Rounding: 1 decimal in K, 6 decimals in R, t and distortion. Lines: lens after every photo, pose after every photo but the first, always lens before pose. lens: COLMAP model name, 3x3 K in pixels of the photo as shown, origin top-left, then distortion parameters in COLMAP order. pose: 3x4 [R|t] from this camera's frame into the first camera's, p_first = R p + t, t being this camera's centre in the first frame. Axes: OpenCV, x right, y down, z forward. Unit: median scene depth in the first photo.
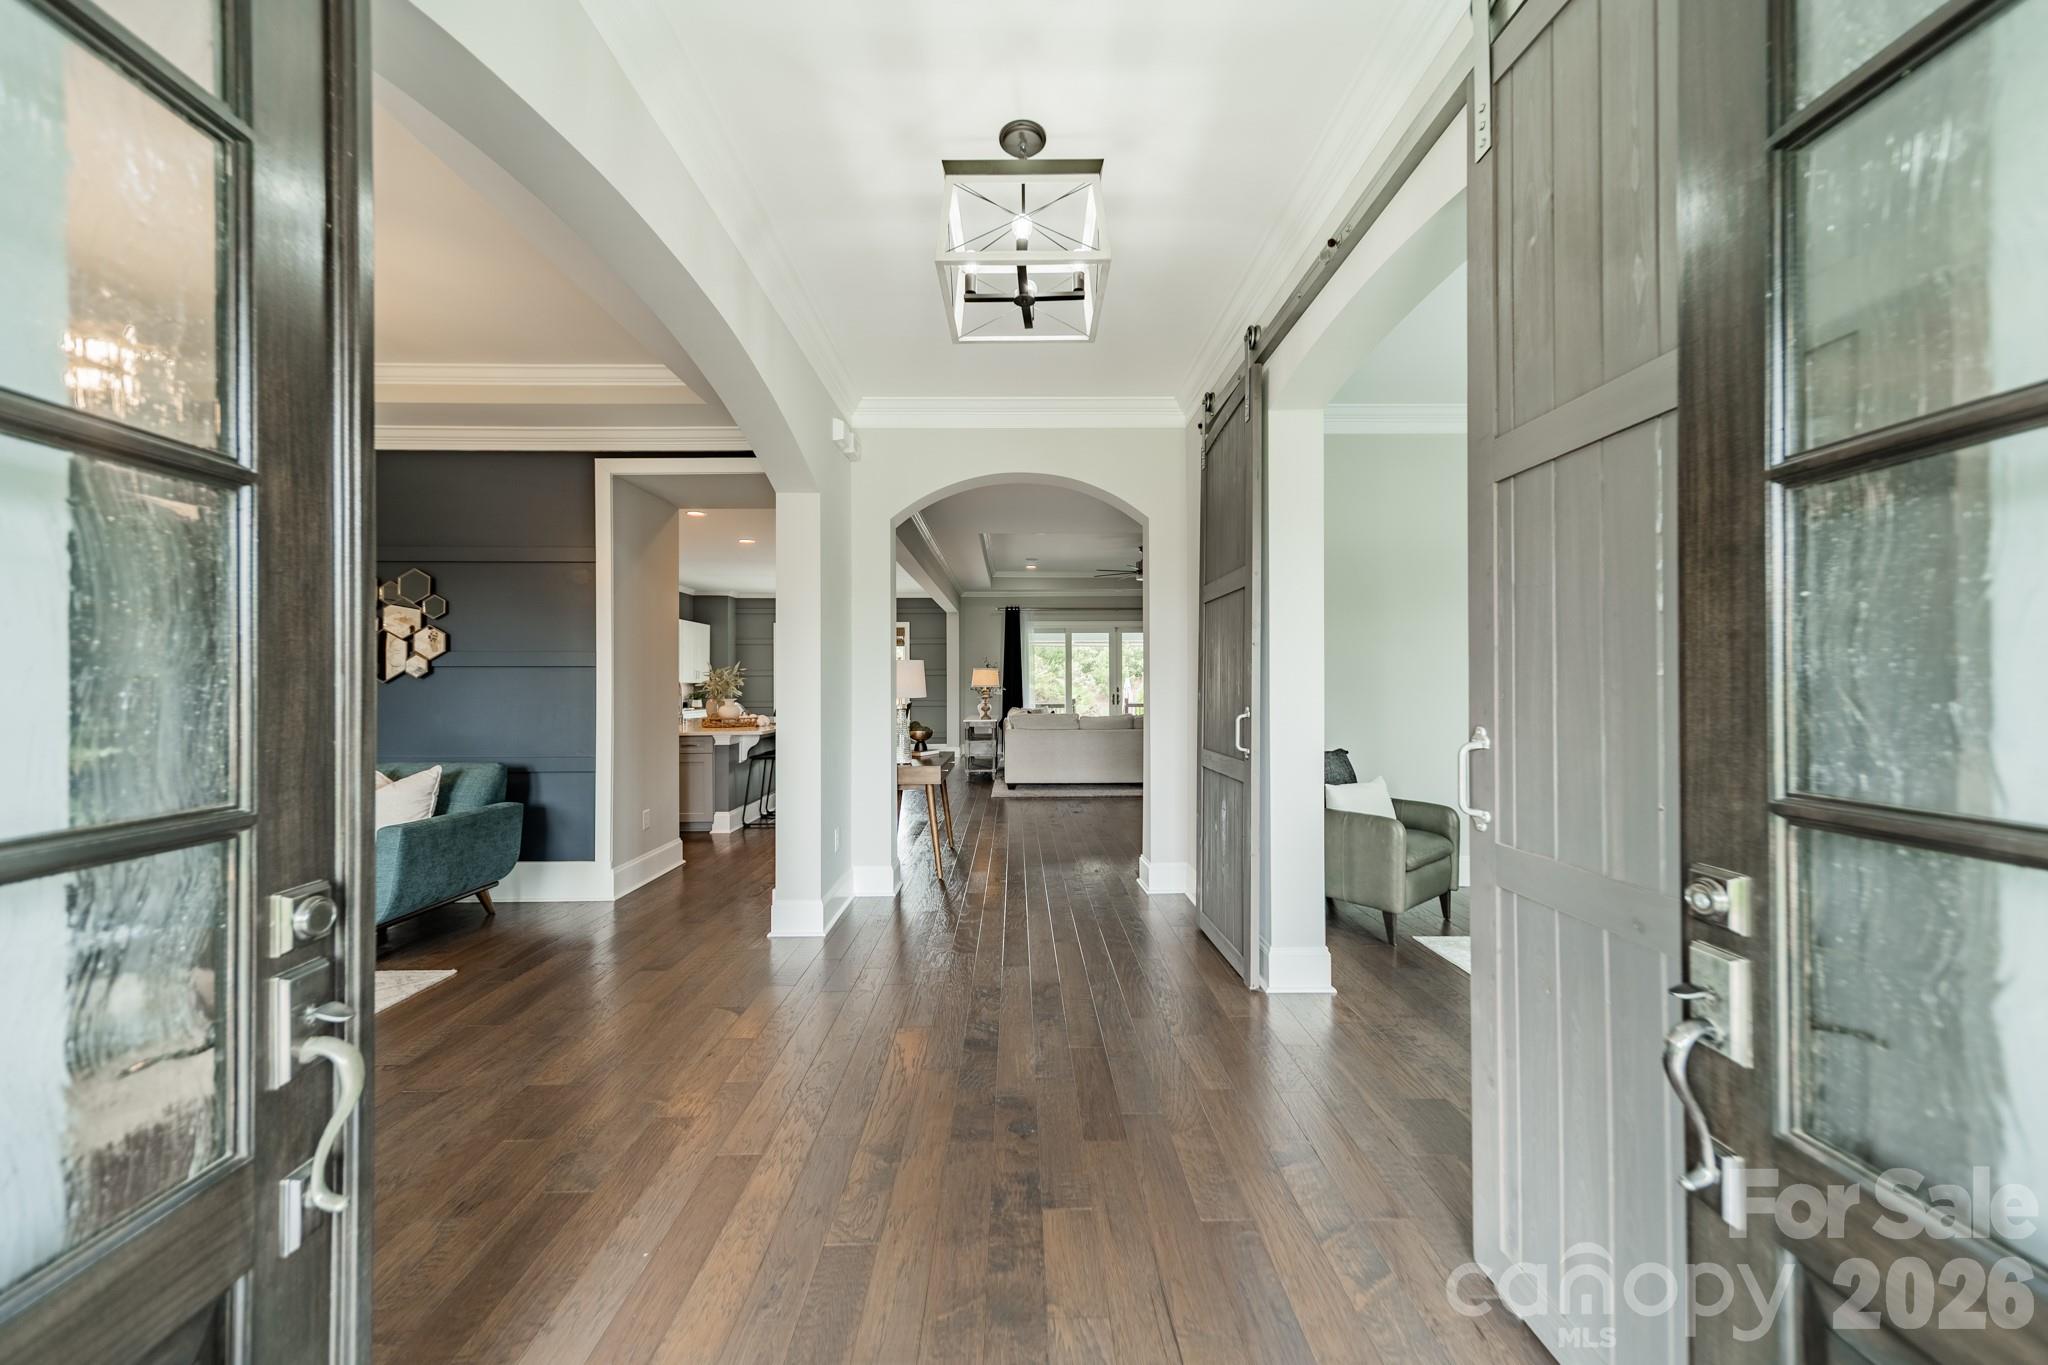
lens RADIAL K [[730.2, 0, 1030.5], [0, 730.2, 683.1], [0, 0, 1]] dist [0.012768, -0.000380]
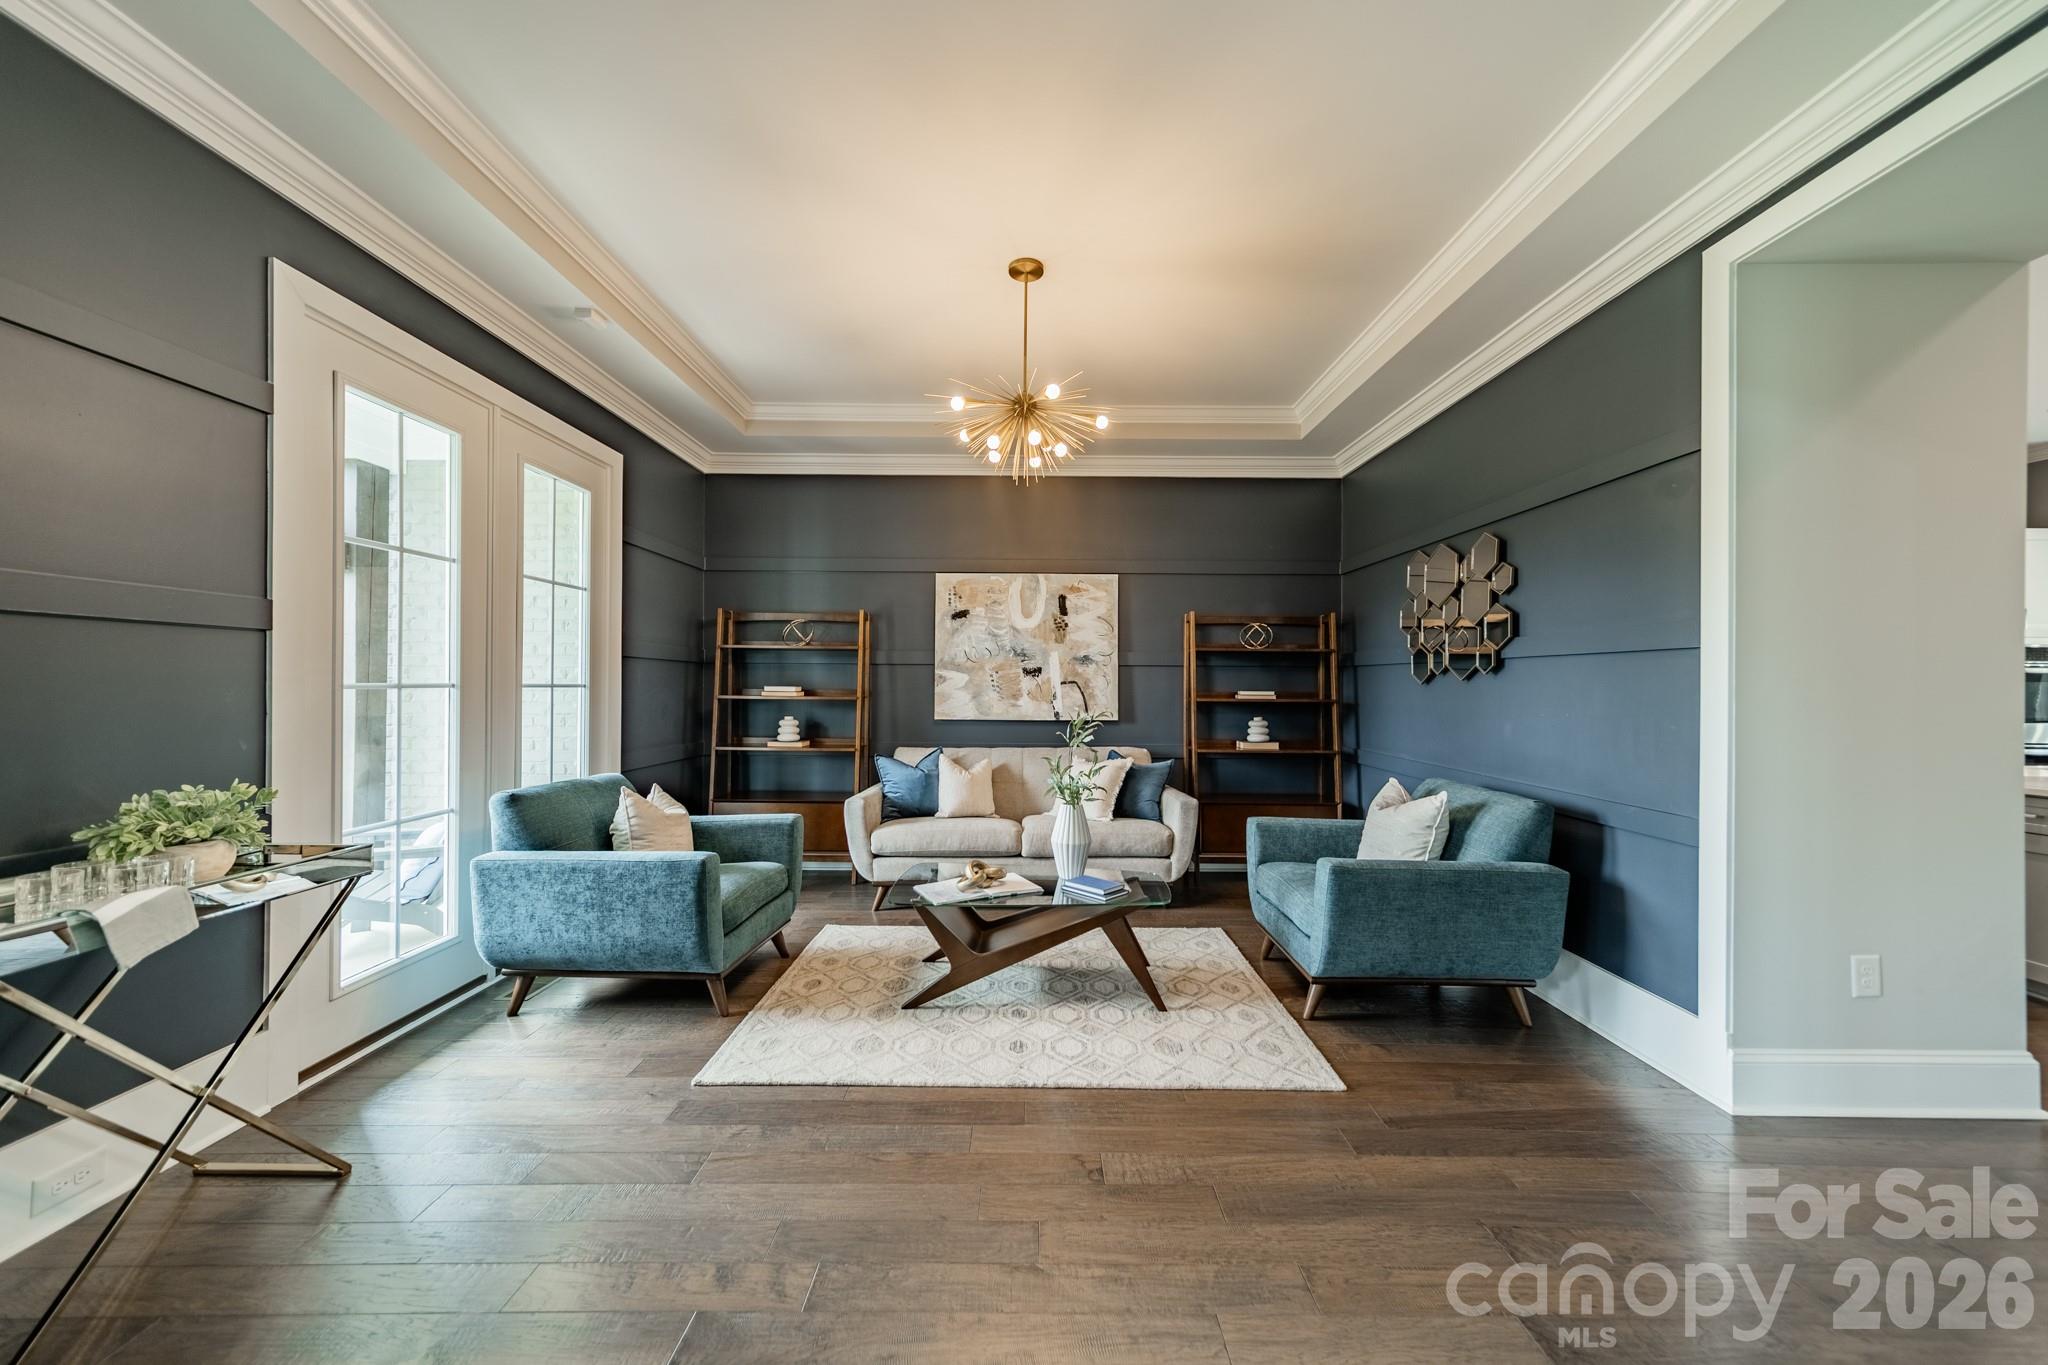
lens RADIAL K [[730.2, 0, 1025.8], [0, 730.2, 685.1], [0, 0, 1]] dist [0.012768, -0.000380]
pose [[-0.017908, 0.006970, -0.999815, -0.052486], [0.003482, 0.999970, 0.006908, -0.002226], [0.999834, -0.003358, -0.017931, 0.526530]]
